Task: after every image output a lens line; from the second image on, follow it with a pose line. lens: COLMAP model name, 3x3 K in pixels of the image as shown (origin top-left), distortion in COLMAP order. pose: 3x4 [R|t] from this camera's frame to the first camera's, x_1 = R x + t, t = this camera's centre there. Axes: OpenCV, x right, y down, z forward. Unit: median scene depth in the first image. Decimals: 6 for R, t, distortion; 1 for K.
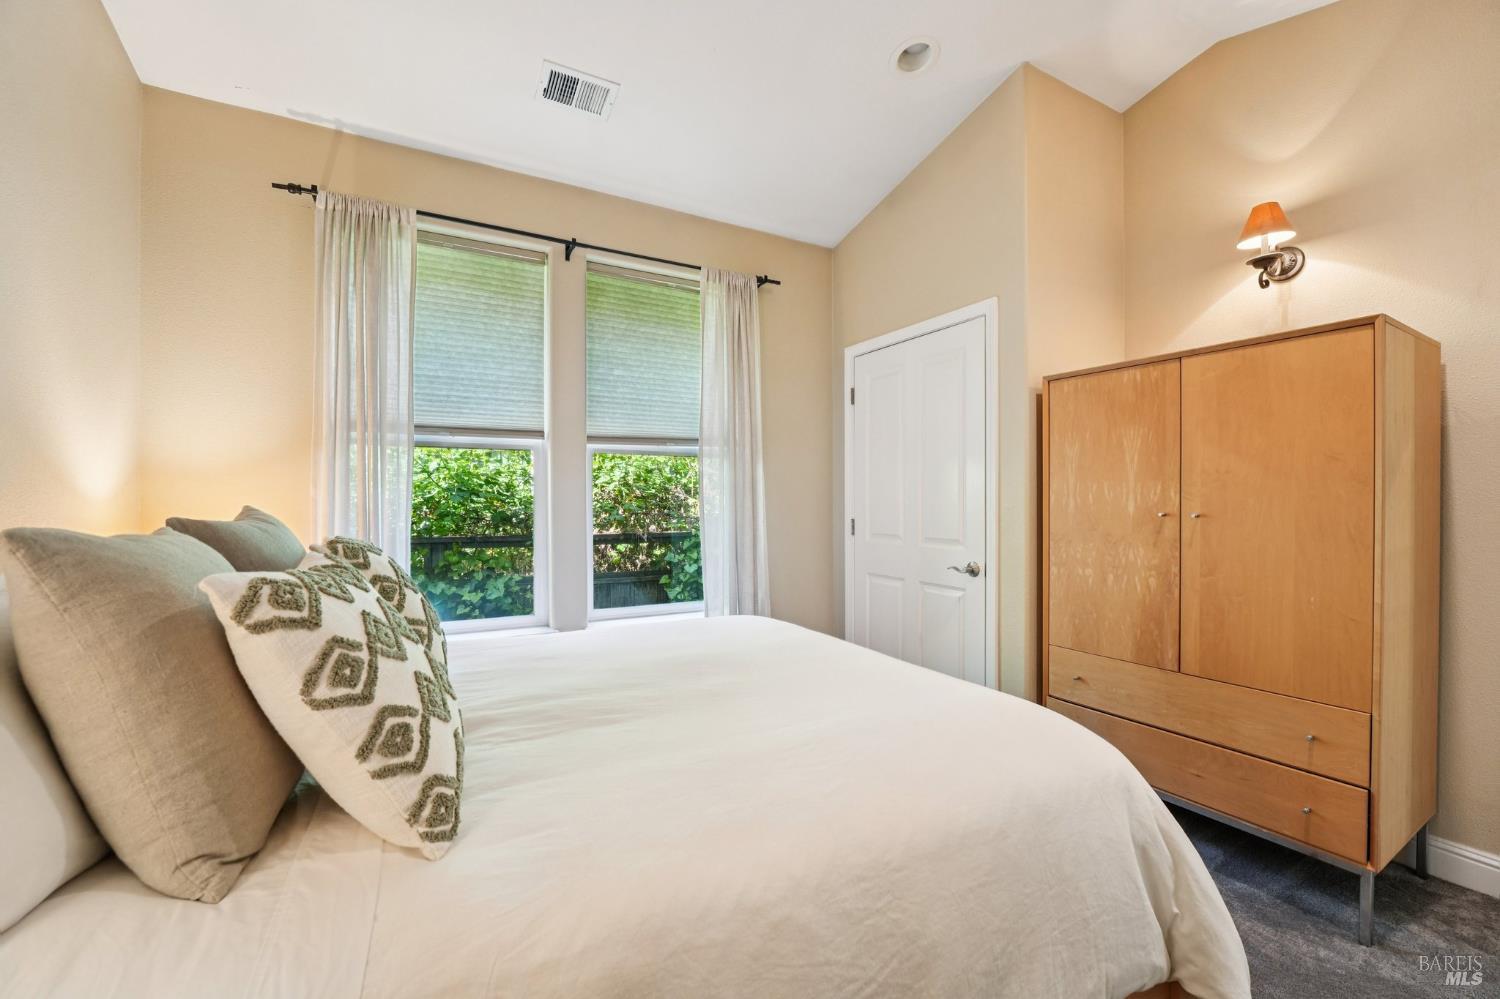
lens RADIAL K [[612.4, 0, 746.9], [0, 612.4, 516.2], [0, 0, 1]] dist [-0.022298, 0.000654]
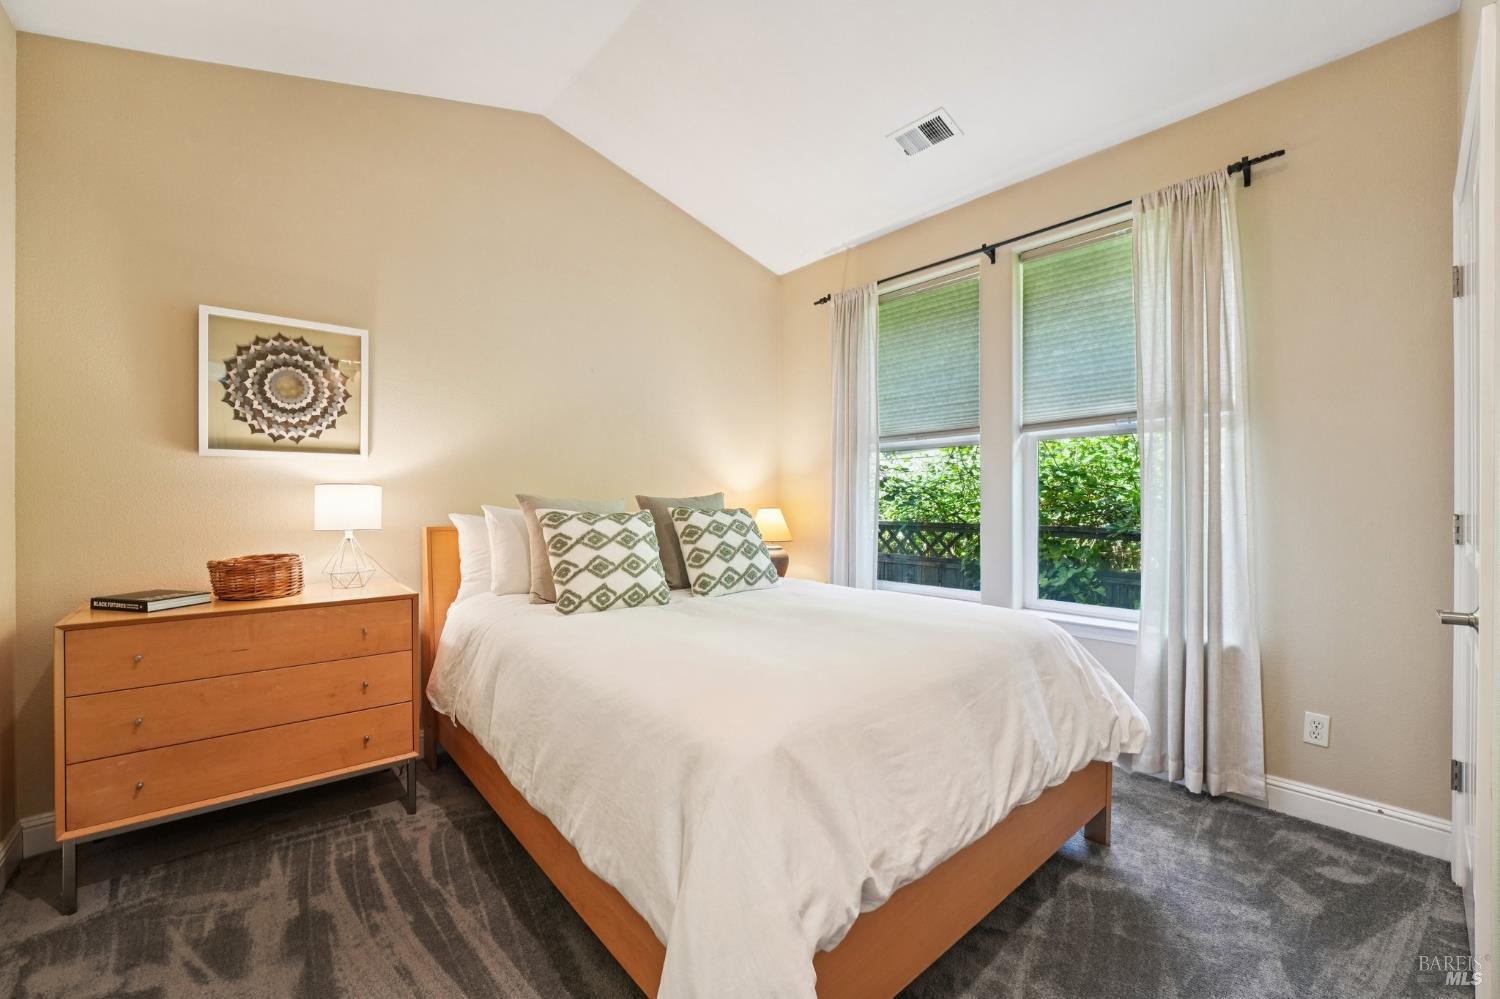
lens RADIAL K [[637.3, 0, 750.0], [0, 637.3, 499.5], [0, 0, 1]] dist [-0.021378, 0.000253]
pose [[0.209672, -0.002272, -0.977769, 0.667268], [-0.007195, 0.999967, -0.003867, -0.002930], [0.977745, 0.007846, 0.209649, 0.346519]]
